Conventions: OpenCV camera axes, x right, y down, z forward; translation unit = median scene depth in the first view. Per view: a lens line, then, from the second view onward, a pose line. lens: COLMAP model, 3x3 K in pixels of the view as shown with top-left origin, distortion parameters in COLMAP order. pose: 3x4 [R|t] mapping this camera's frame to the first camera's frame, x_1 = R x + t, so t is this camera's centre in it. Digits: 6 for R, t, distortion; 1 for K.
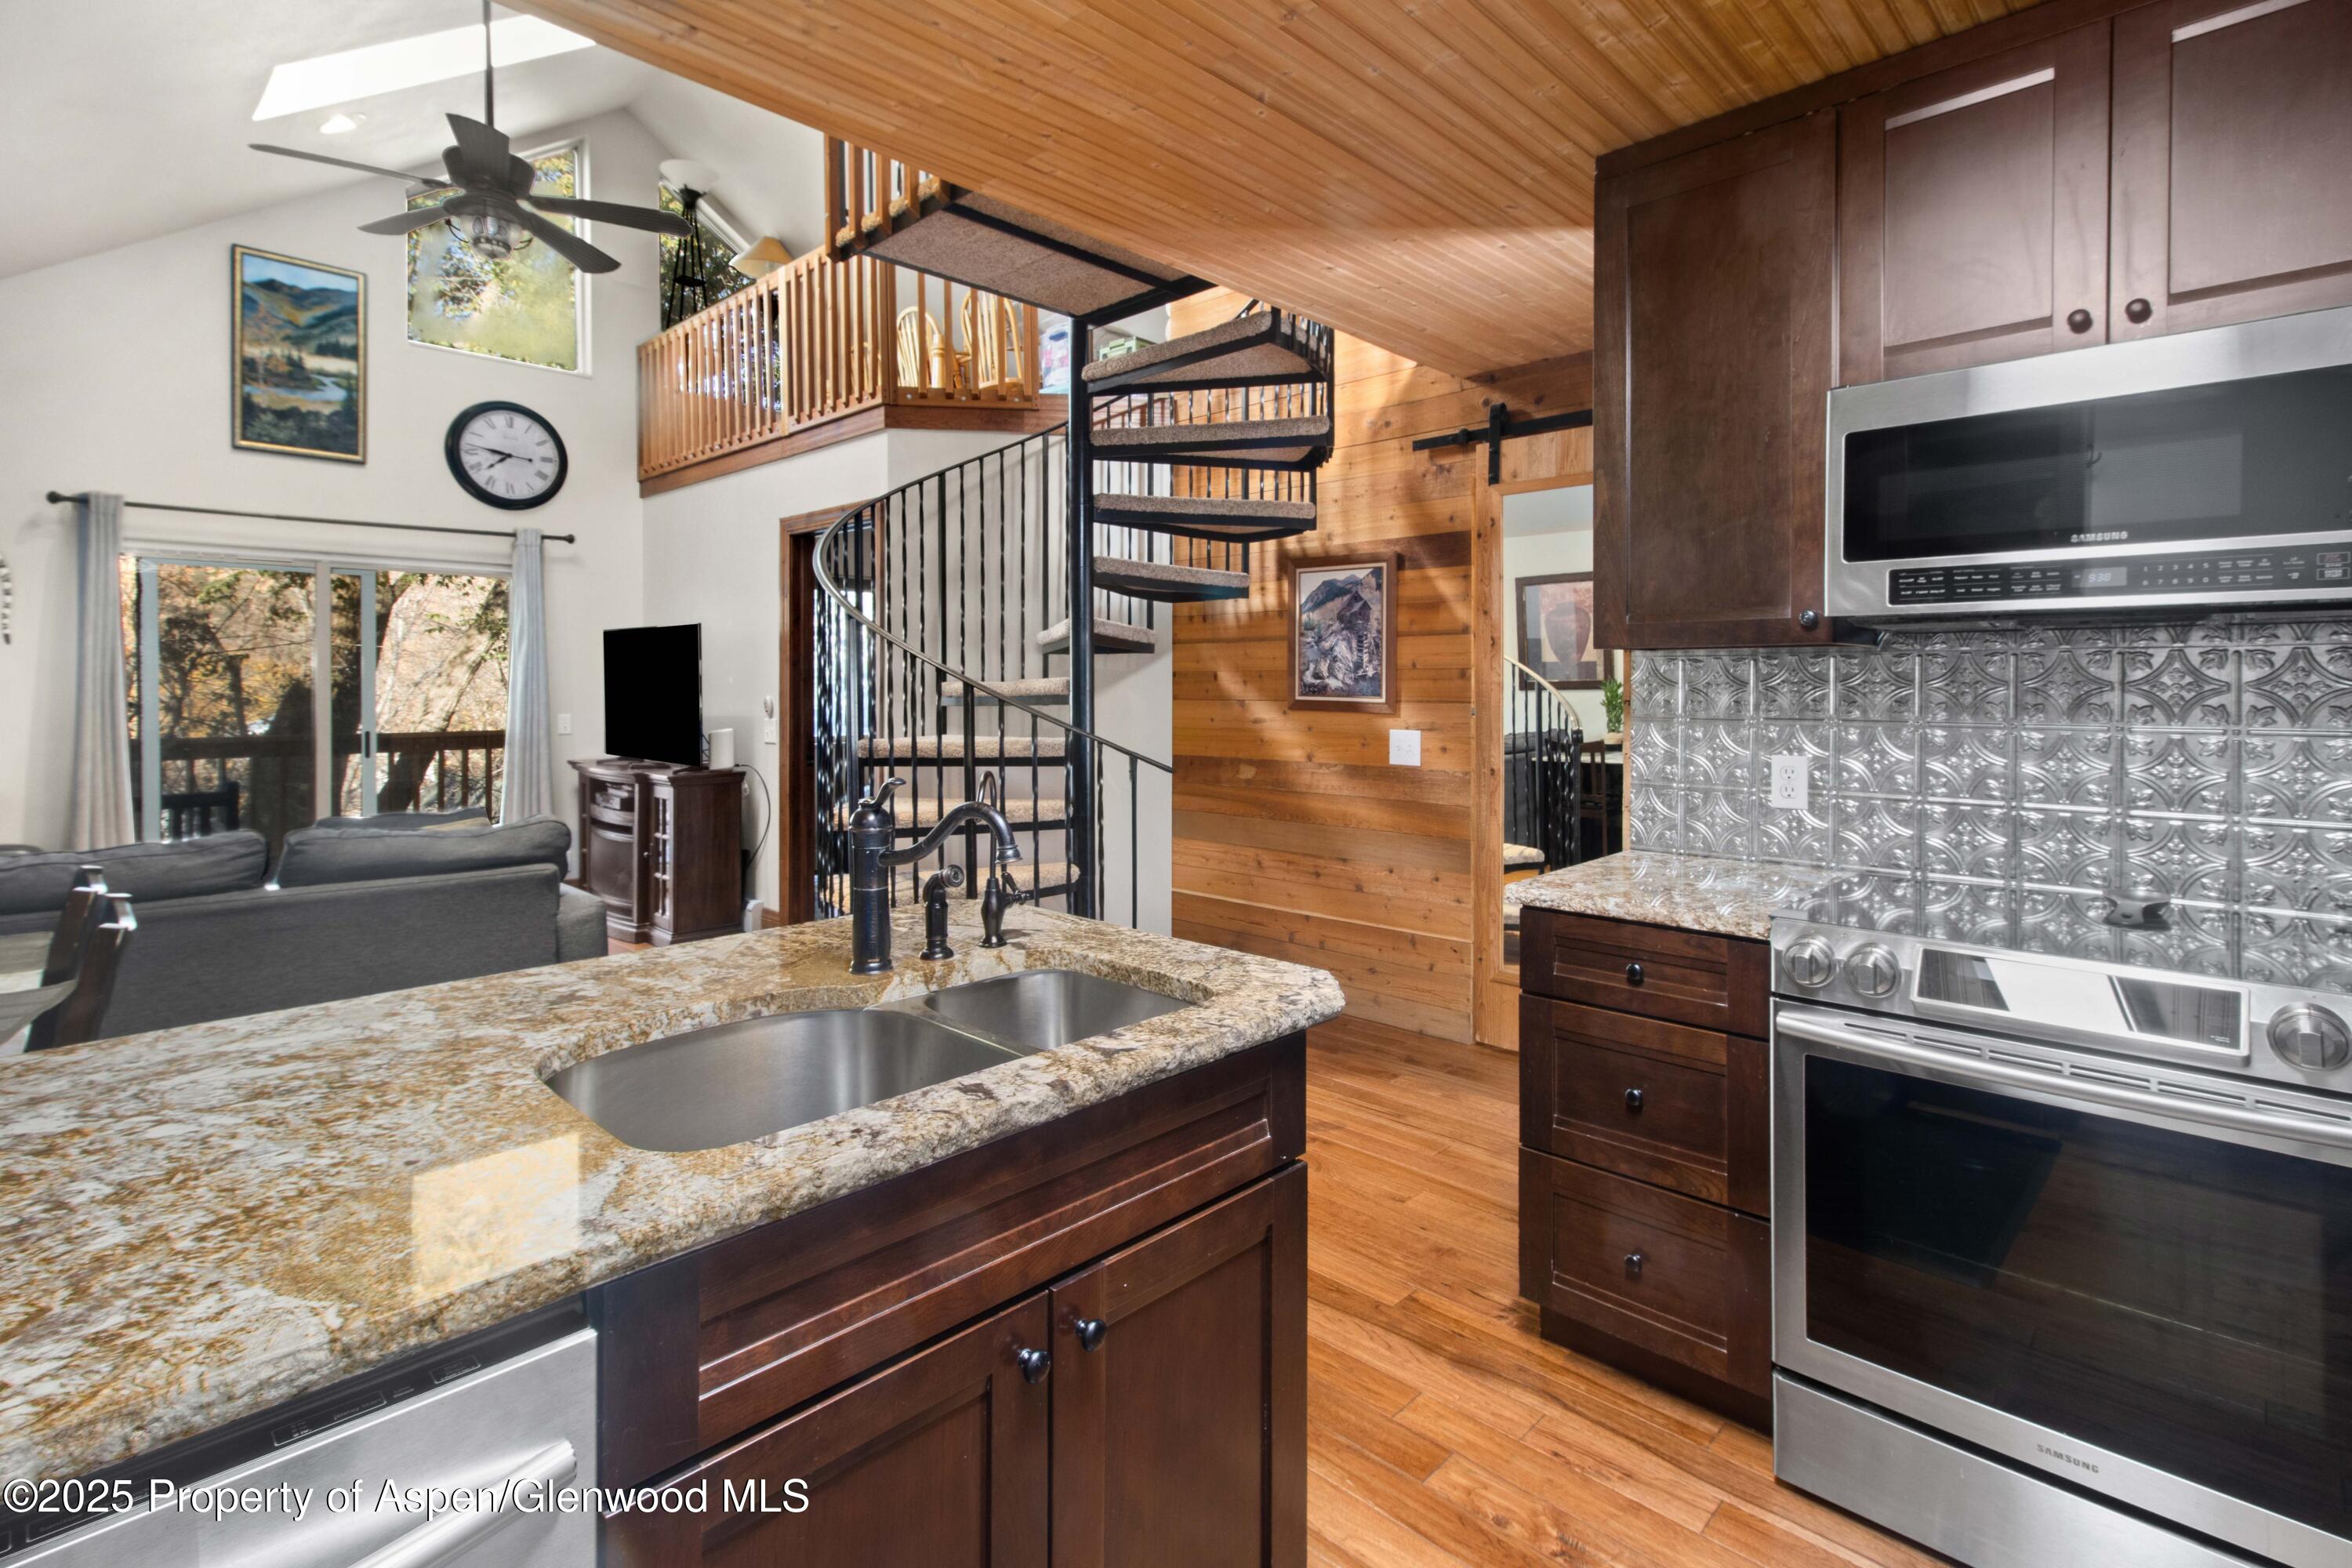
lens RADIAL K [[1099.0, 0, 1190.2], [0, 1099.0, 698.5], [0, 0, 1]] dist [0.010678, -0.001526]
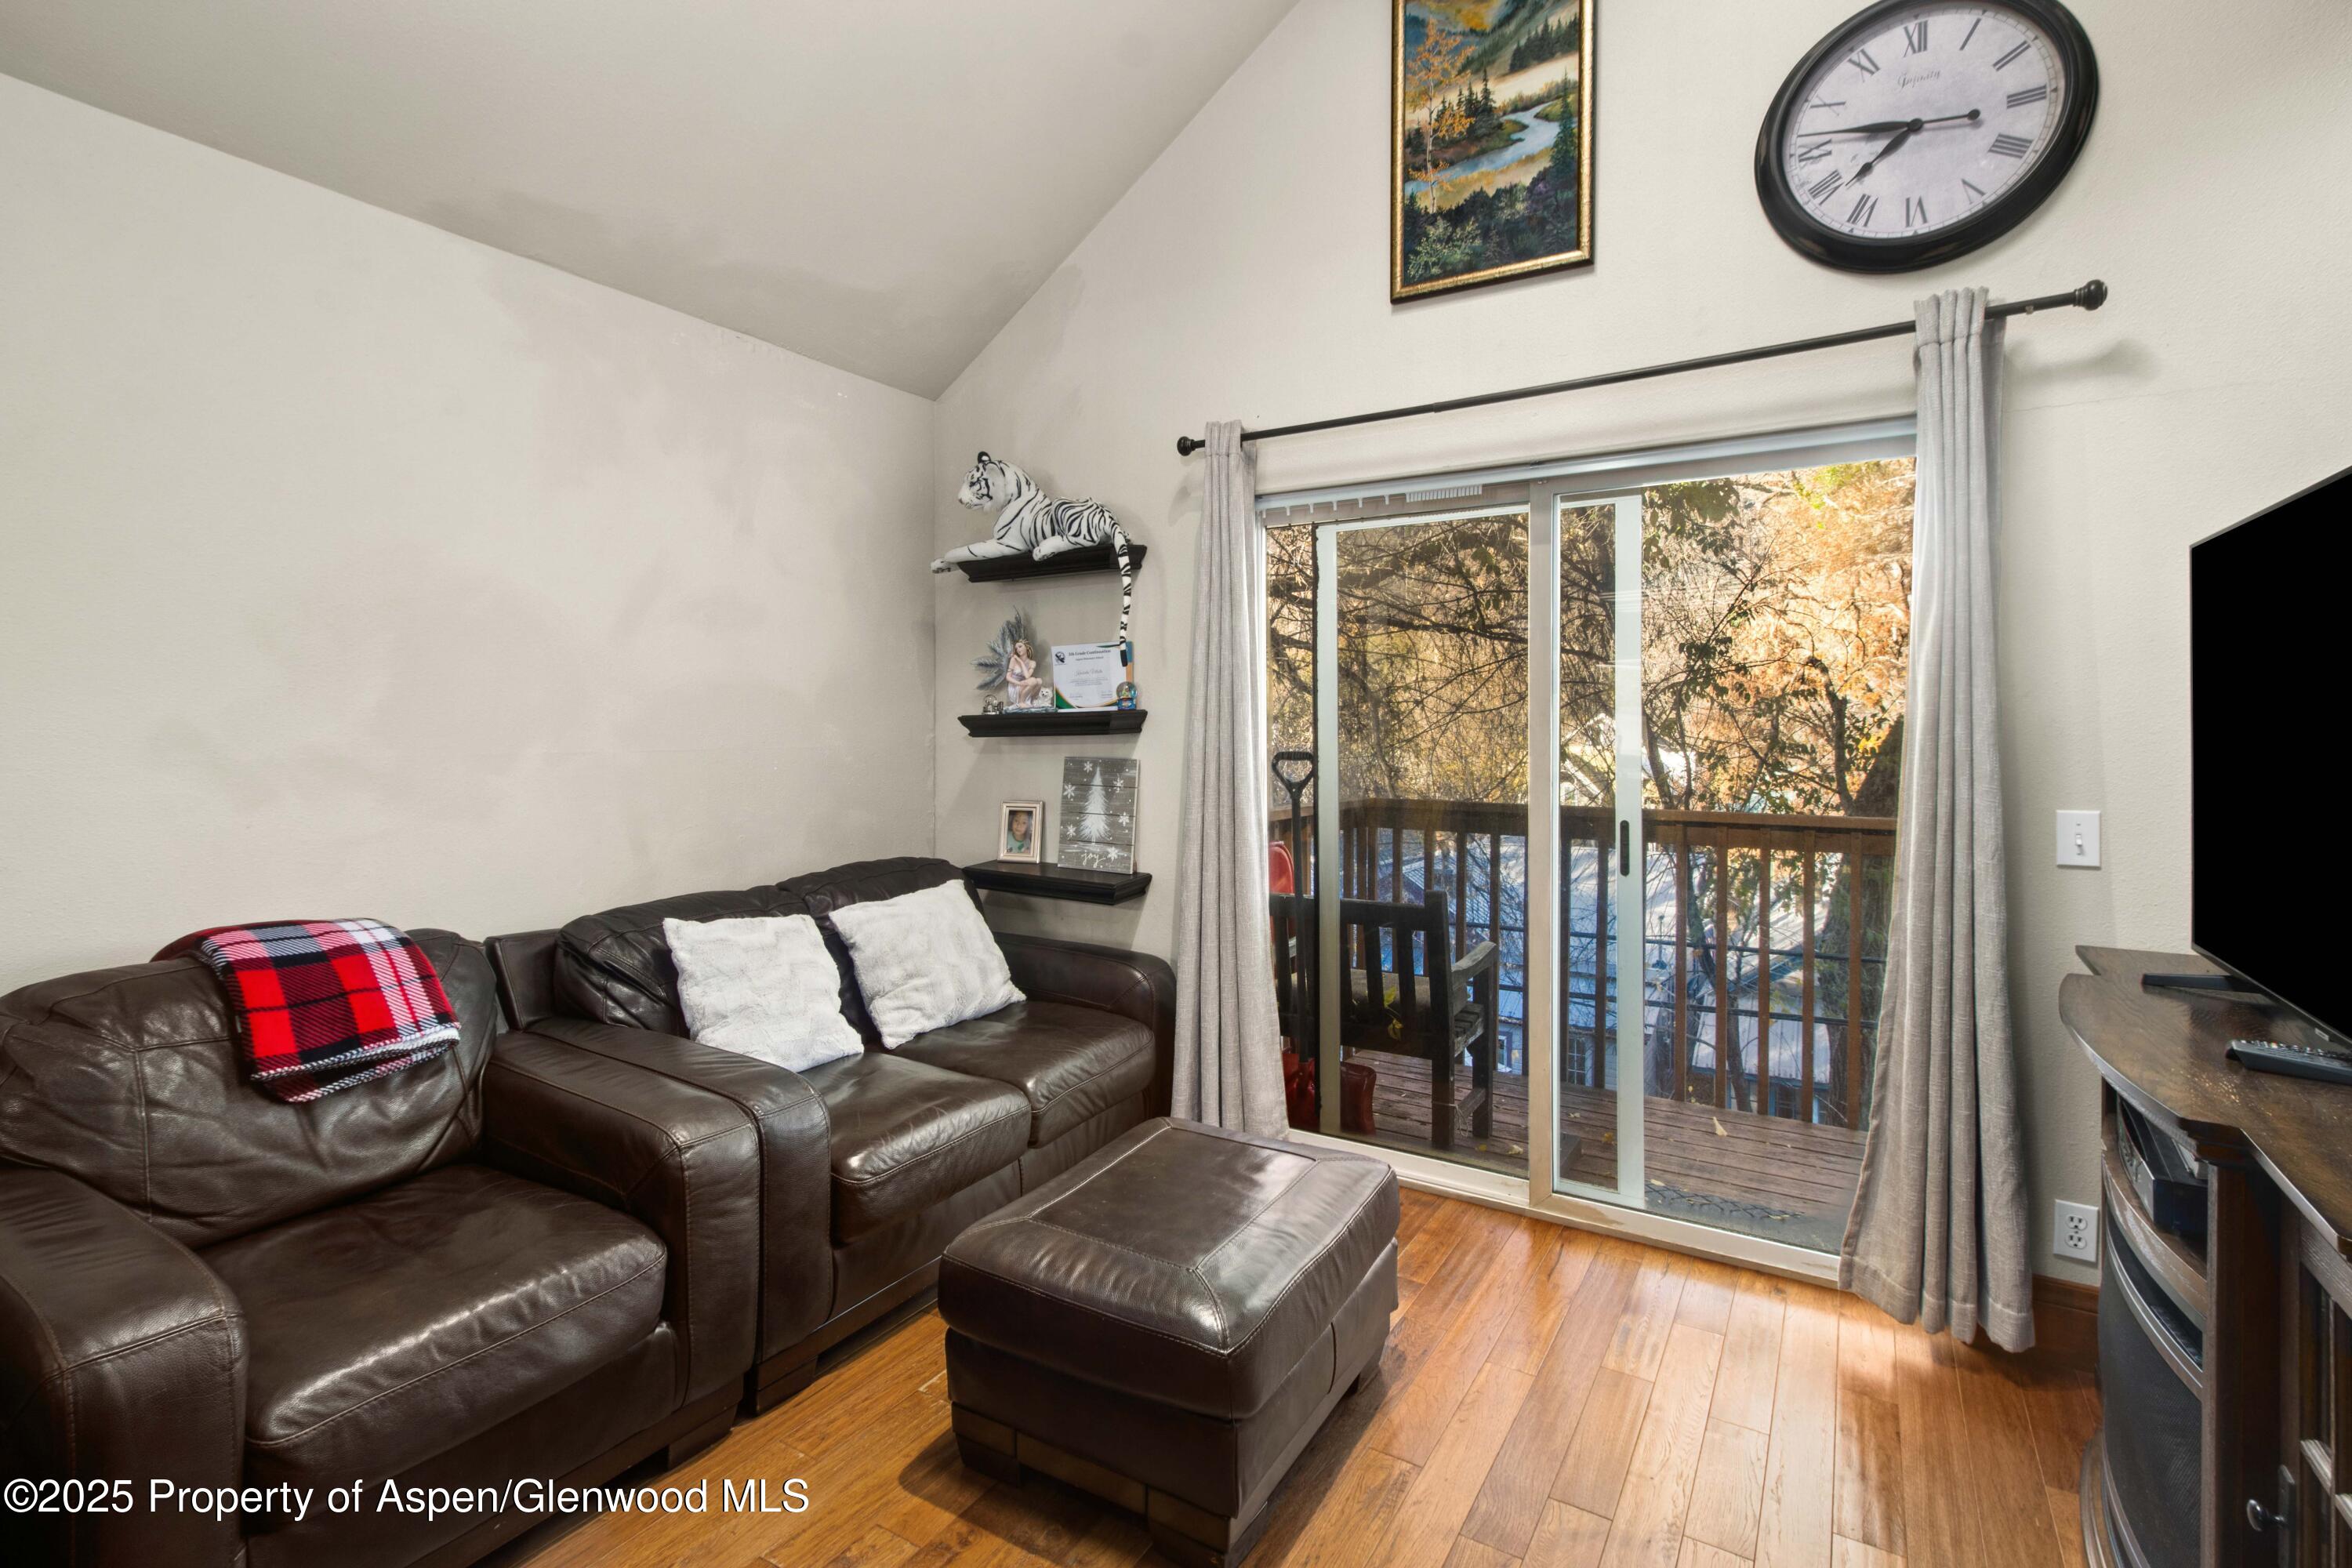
lens RADIAL K [[1099.0, 0, 1165.7], [0, 1099.0, 717.3], [0, 0, 1]] dist [0.010678, -0.001526]
pose [[0.205863, -0.001997, -0.978579, -0.328106], [-0.008247, 0.999959, -0.003776, -0.012596], [0.978546, 0.008848, 0.205839, 0.743808]]
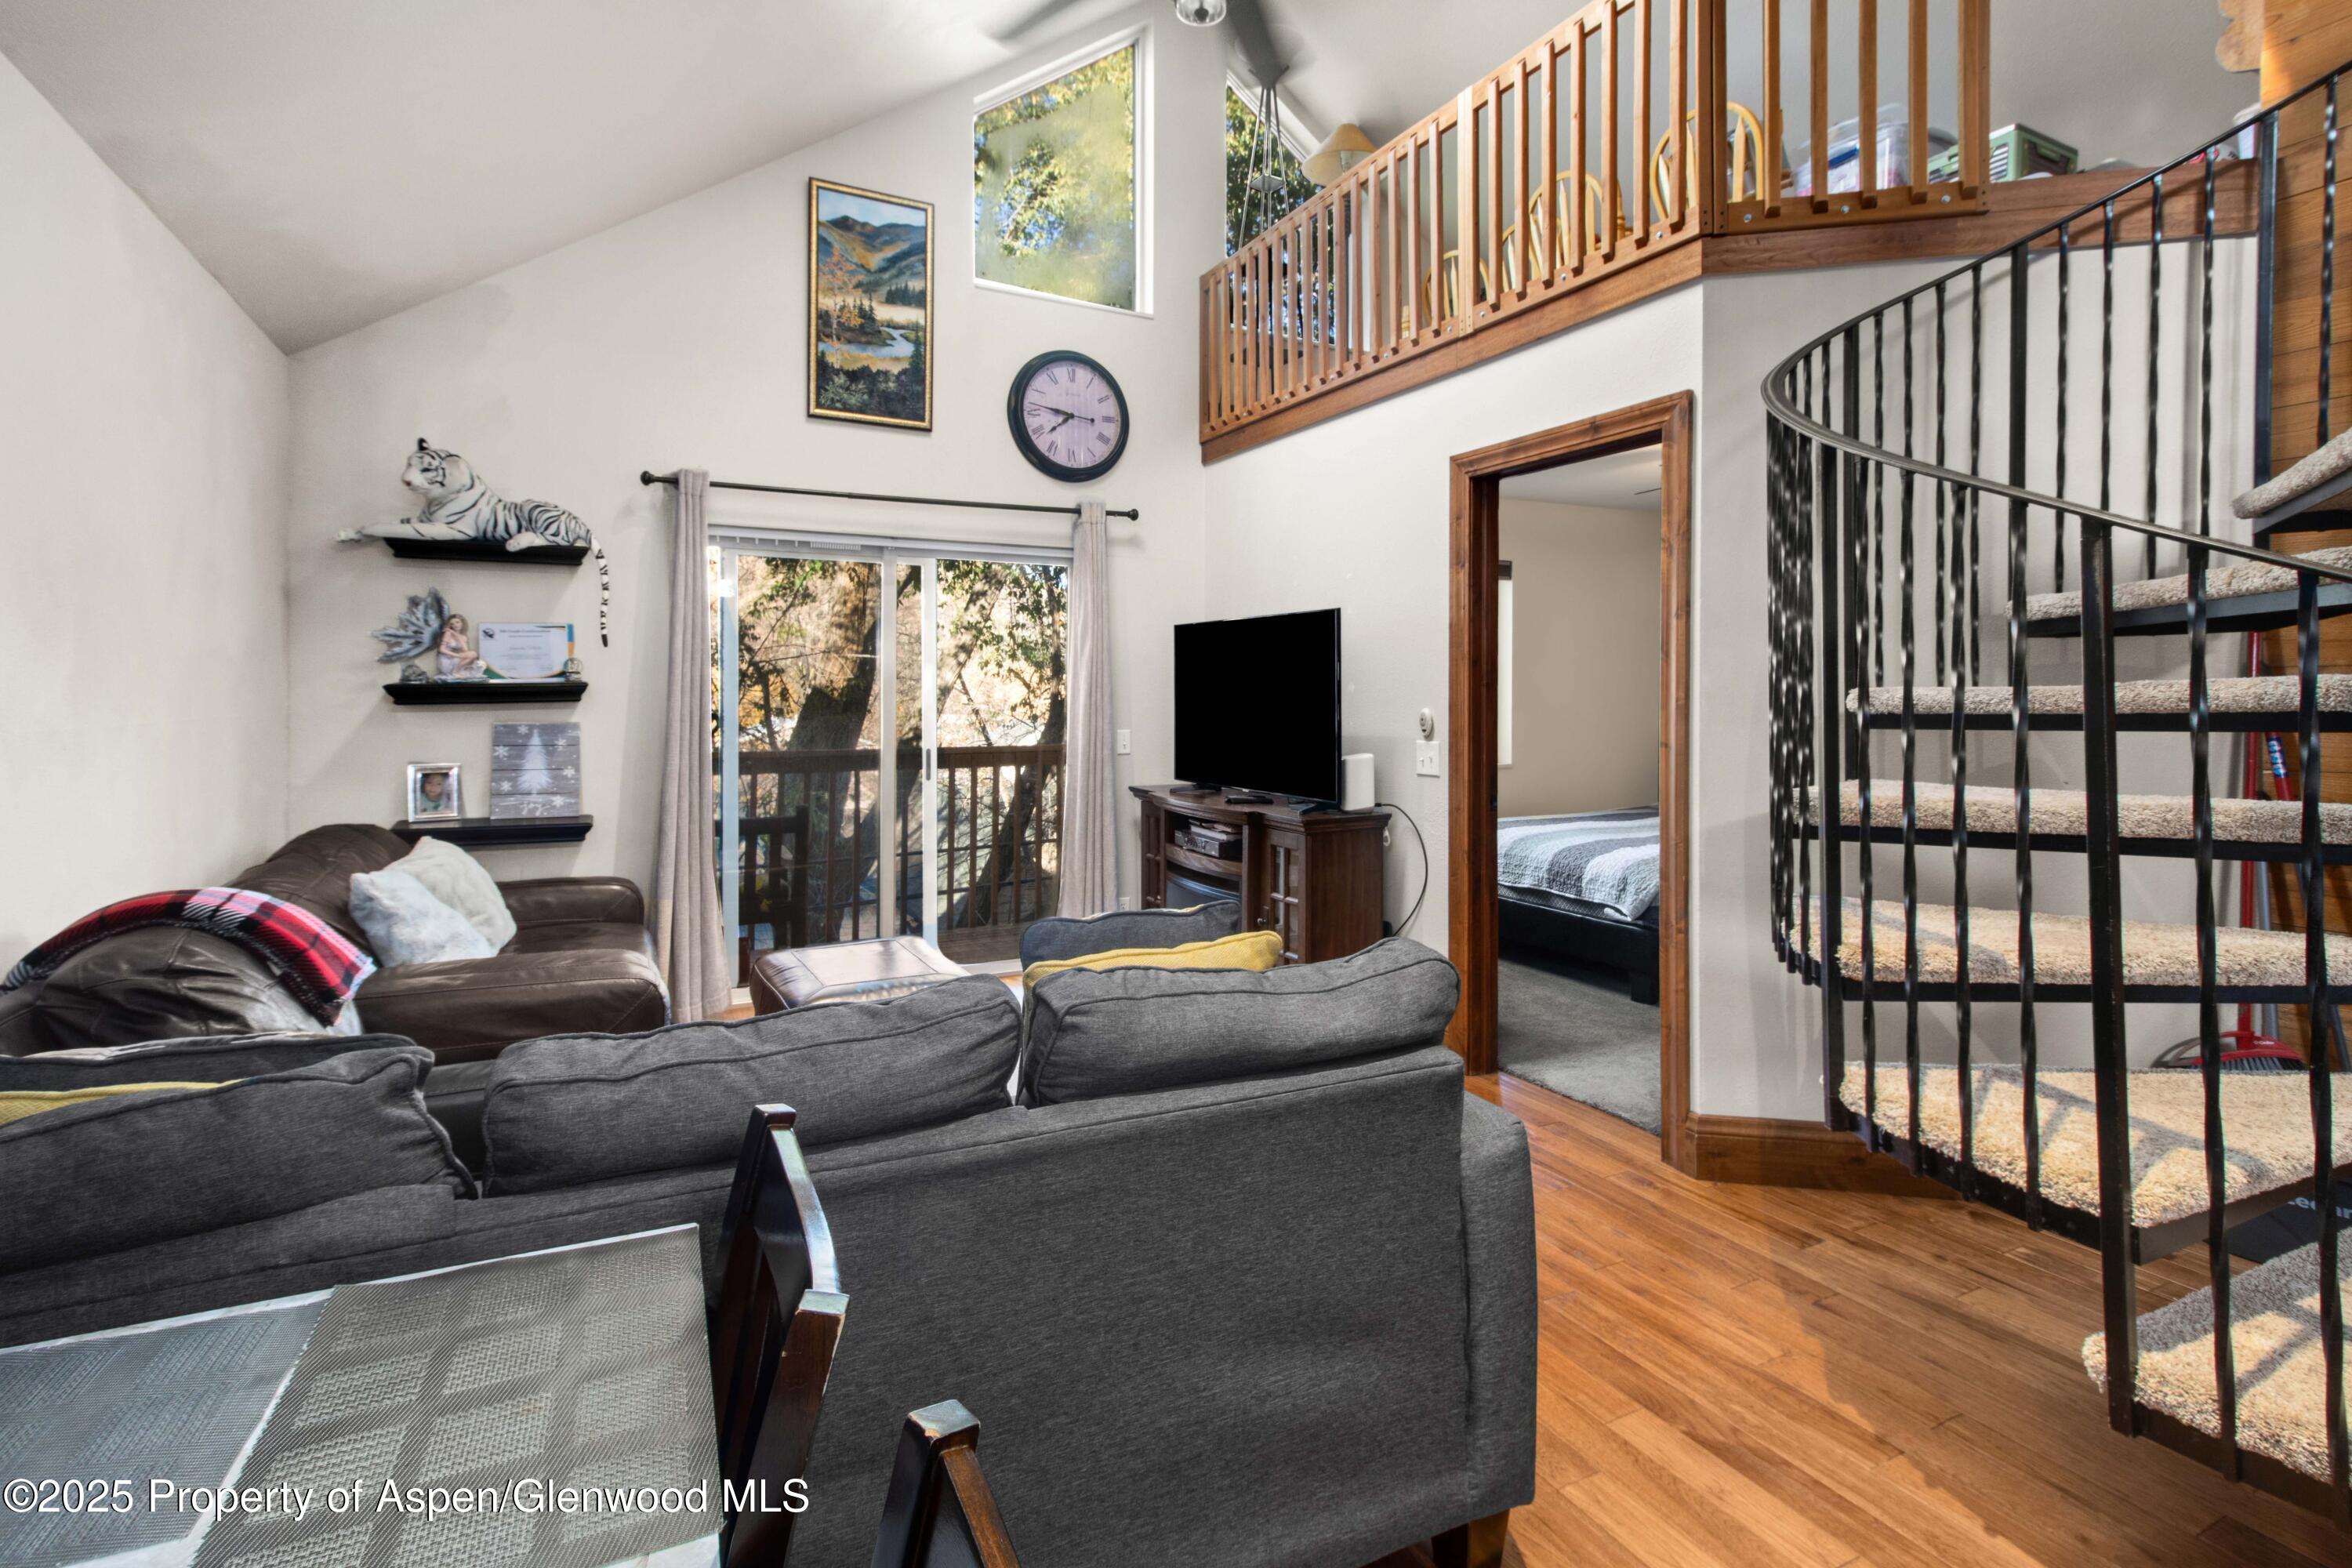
lens RADIAL K [[1099.0, 0, 1183.0], [0, 1099.0, 703.6], [0, 0, 1]] dist [0.010678, -0.001526]
pose [[0.947065, 0.001492, -0.321037, -0.304562], [-0.003283, 0.999982, -0.005037, -0.001472], [0.321024, 0.005825, 0.947053, 0.277933]]
